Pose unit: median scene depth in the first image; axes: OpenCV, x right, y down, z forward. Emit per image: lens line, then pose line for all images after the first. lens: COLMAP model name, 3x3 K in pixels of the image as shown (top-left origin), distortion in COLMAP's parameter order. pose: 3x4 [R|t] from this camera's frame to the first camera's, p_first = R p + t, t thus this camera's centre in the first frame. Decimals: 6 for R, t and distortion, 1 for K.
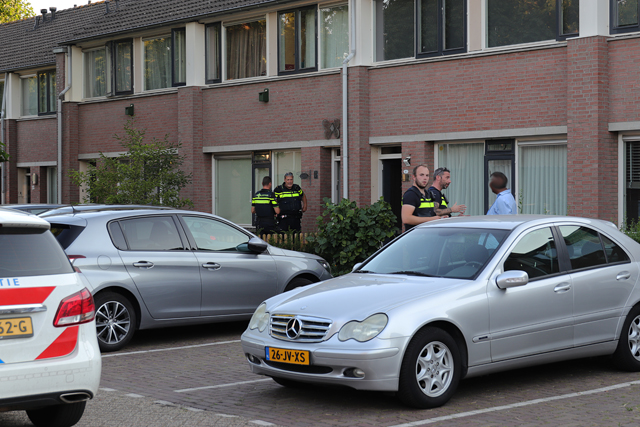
lens RADIAL K [[1284.3, 0, 320.0], [0, 1284.3, 213.5], [0, 0, 1]] dist [0.022261, 0.085376]
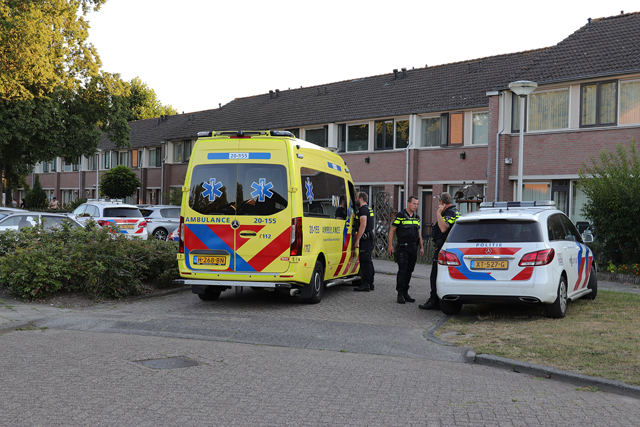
lens RADIAL K [[873.7, 0, 320.0], [0, 873.7, 213.5], [0, 0, 1]] dist [0.022130, -0.003462]
pose [[0.998460, 0.026066, -0.048962, 0.230267], [-0.026295, 0.999646, -0.004053, 0.008879], [0.048839, 0.005334, 0.998792, -0.823174]]
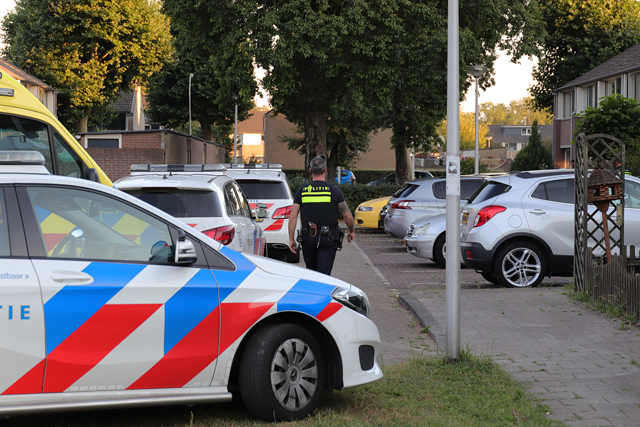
lens RADIAL K [[1659.7, 0, 320.0], [0, 1659.7, 213.5], [0, 0, 1]] dist [0.091152, 0.303587]
pose [[0.777729, 0.027243, -0.628009, 0.660423], [-0.016487, 0.999601, 0.022946, -0.000852], [0.628383, -0.007491, 0.777868, -0.521727]]
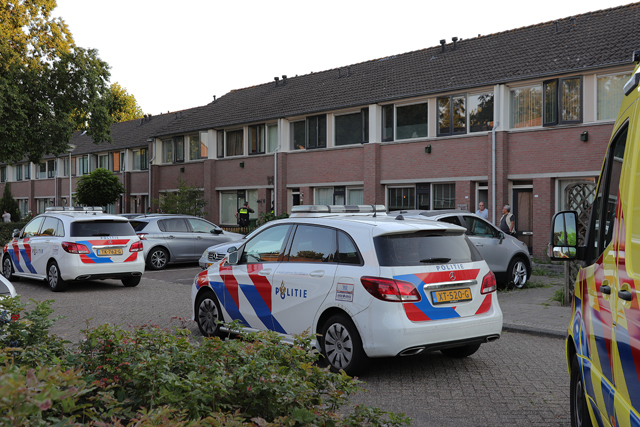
lens RADIAL K [[753.7, 0, 320.0], [0, 753.7, 213.5], [0, 0, 1]] dist [0.011297, 0.025579]
pose [[0.999952, 0.005836, 0.007853, 0.083002], [-0.005765, 0.999943, -0.009040, 0.002217], [-0.007906, 0.008994, 0.999928, -0.290436]]
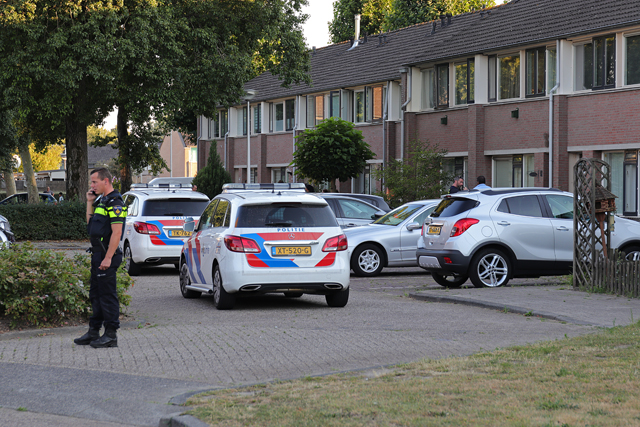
lens RADIAL K [[1869.9, 0, 320.0], [0, 1869.9, 213.5], [0, 0, 1]] dist [0.098062, 0.683243]
pose [[0.925240, 0.012925, -0.379161, 0.530771], [-0.012641, 0.999915, 0.003239, 0.008382], [0.379170, 0.001796, 0.925325, -0.910397]]
